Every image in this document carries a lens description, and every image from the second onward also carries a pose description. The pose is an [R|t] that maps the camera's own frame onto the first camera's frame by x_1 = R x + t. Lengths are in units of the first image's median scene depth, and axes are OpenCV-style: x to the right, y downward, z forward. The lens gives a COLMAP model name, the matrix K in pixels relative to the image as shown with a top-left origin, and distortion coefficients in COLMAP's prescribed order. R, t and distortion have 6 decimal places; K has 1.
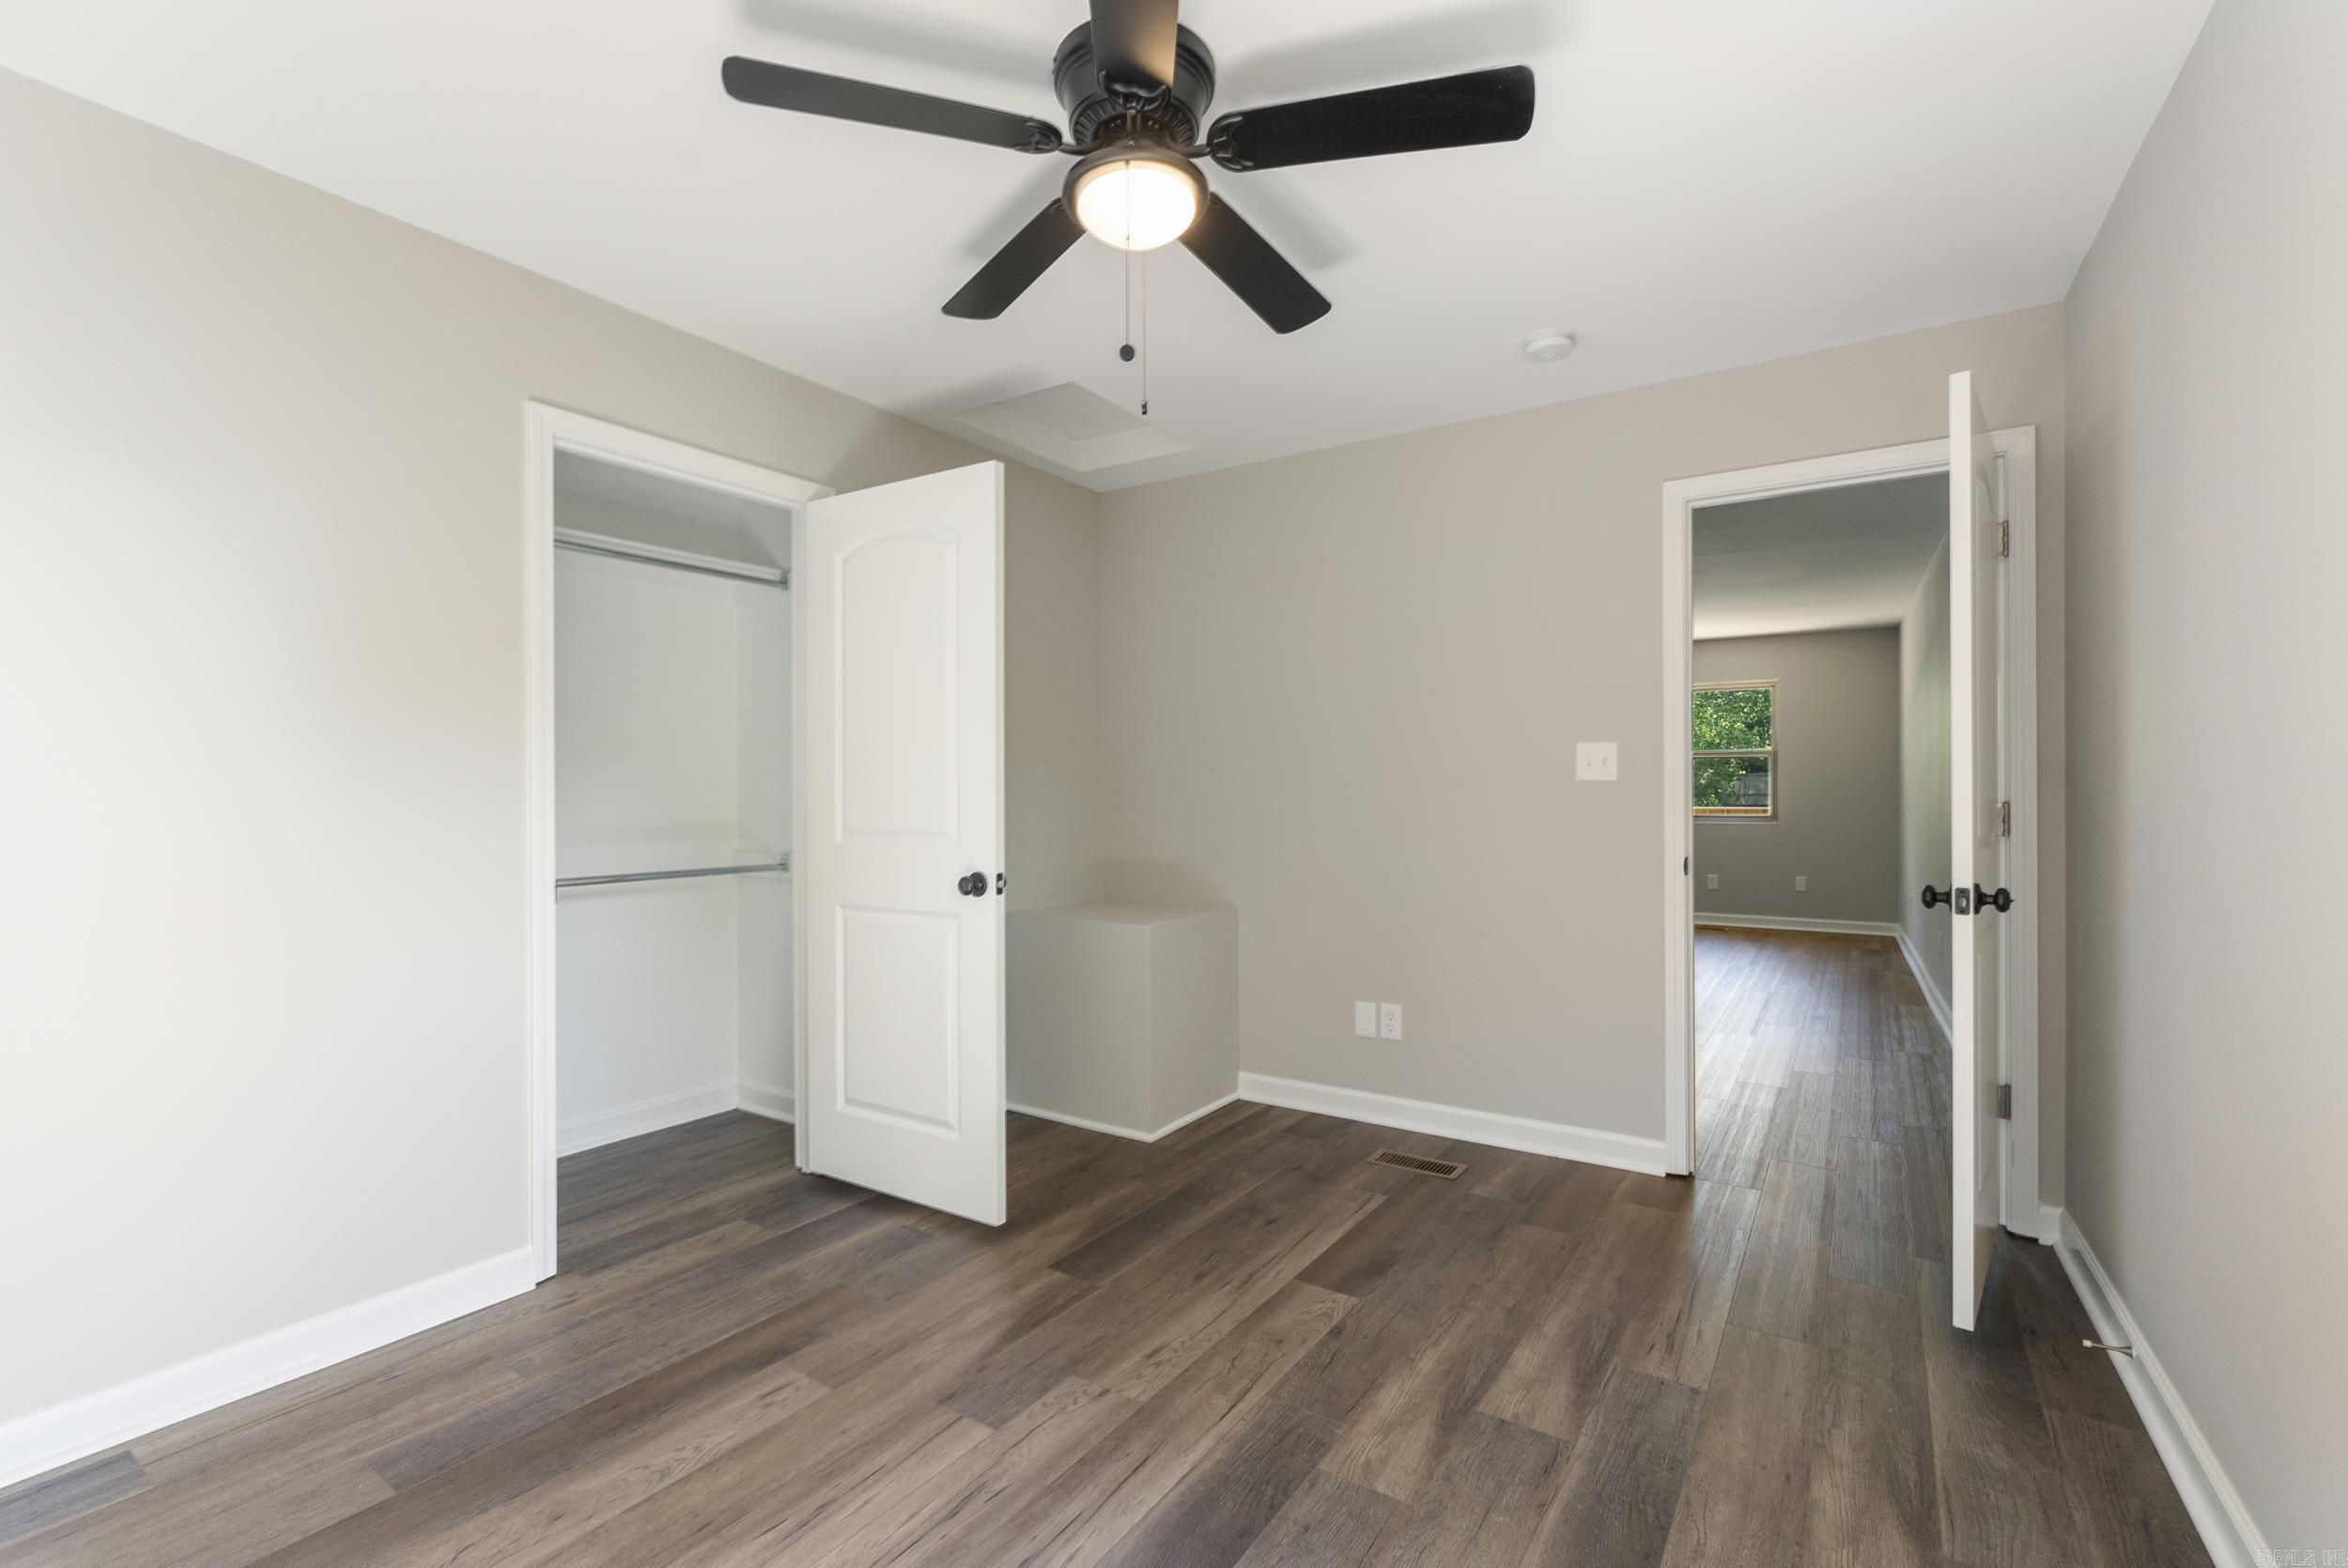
lens RADIAL K [[1056.3, 0, 1177.6], [0, 1056.3, 789.8], [0, 0, 1]] dist [-0.000687, -0.000072]
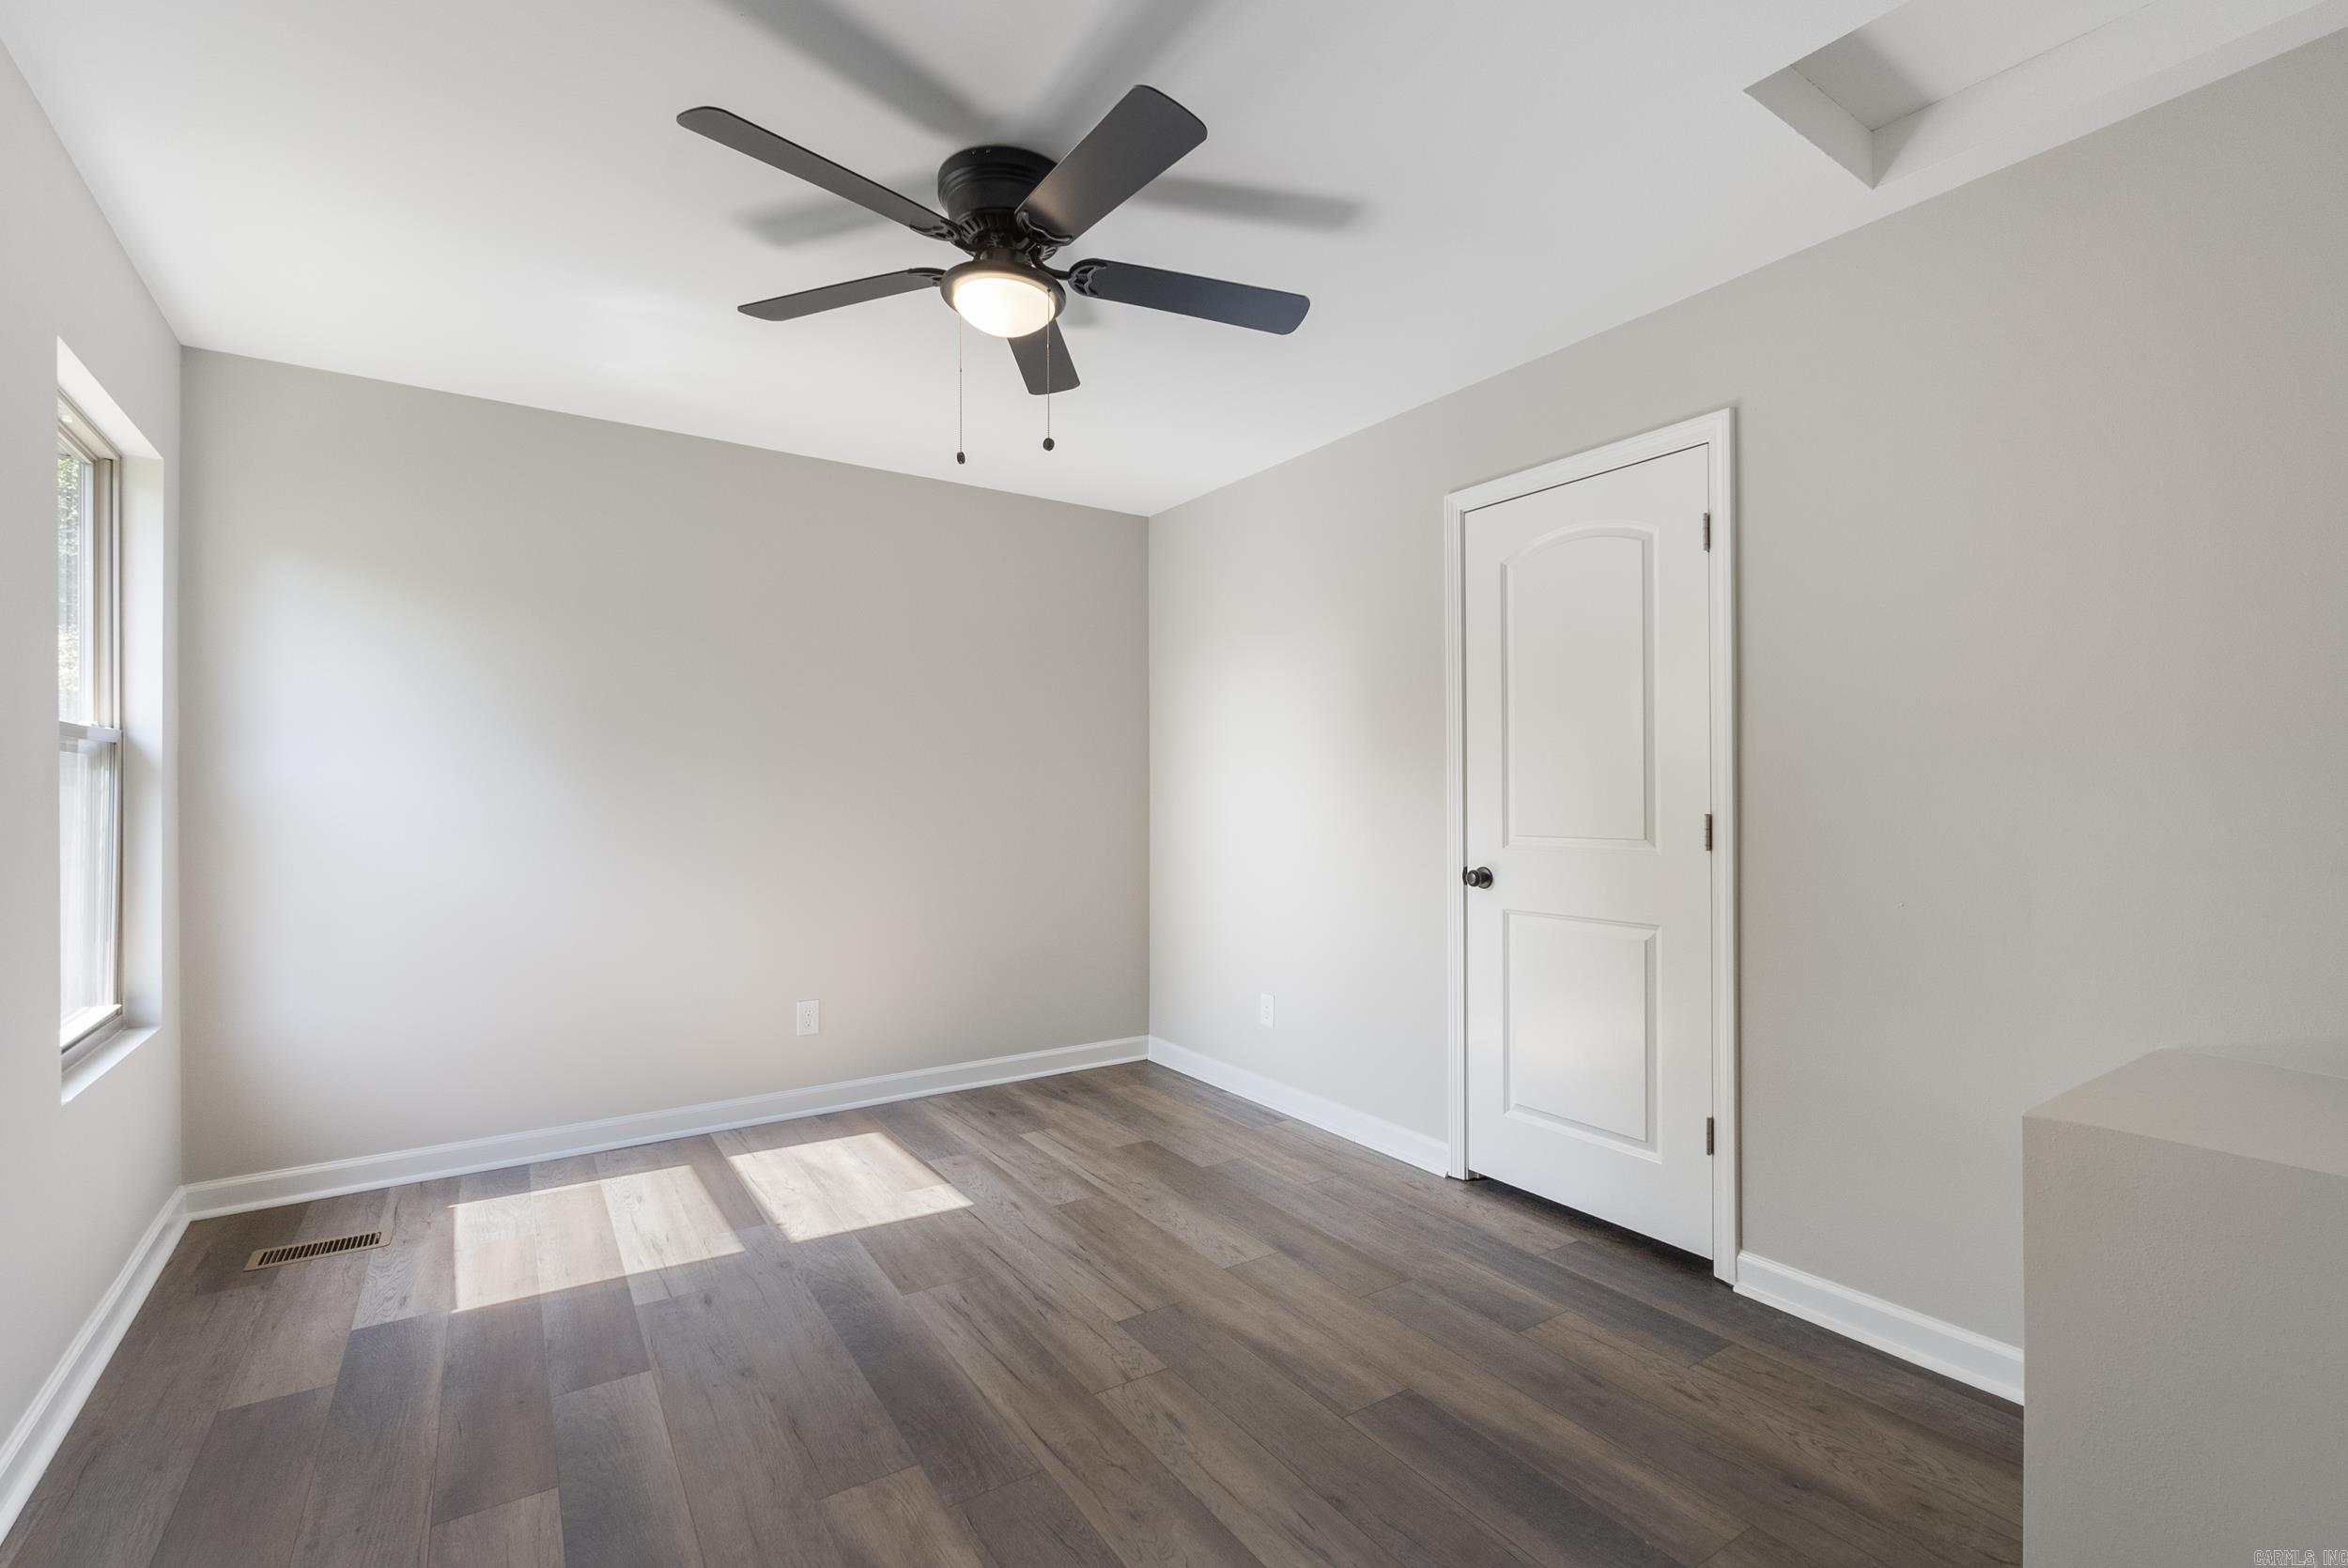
lens RADIAL K [[1041.5, 0, 1174.8], [0, 1041.5, 790.5], [0, 0, 1]] dist [-0.001305, 0.000128]
pose [[-0.396932, -0.004209, -0.917838, 0.872105], [-0.000272, 0.999990, -0.004468, -0.001612], [0.917848, -0.001524, -0.396929, 1.482424]]
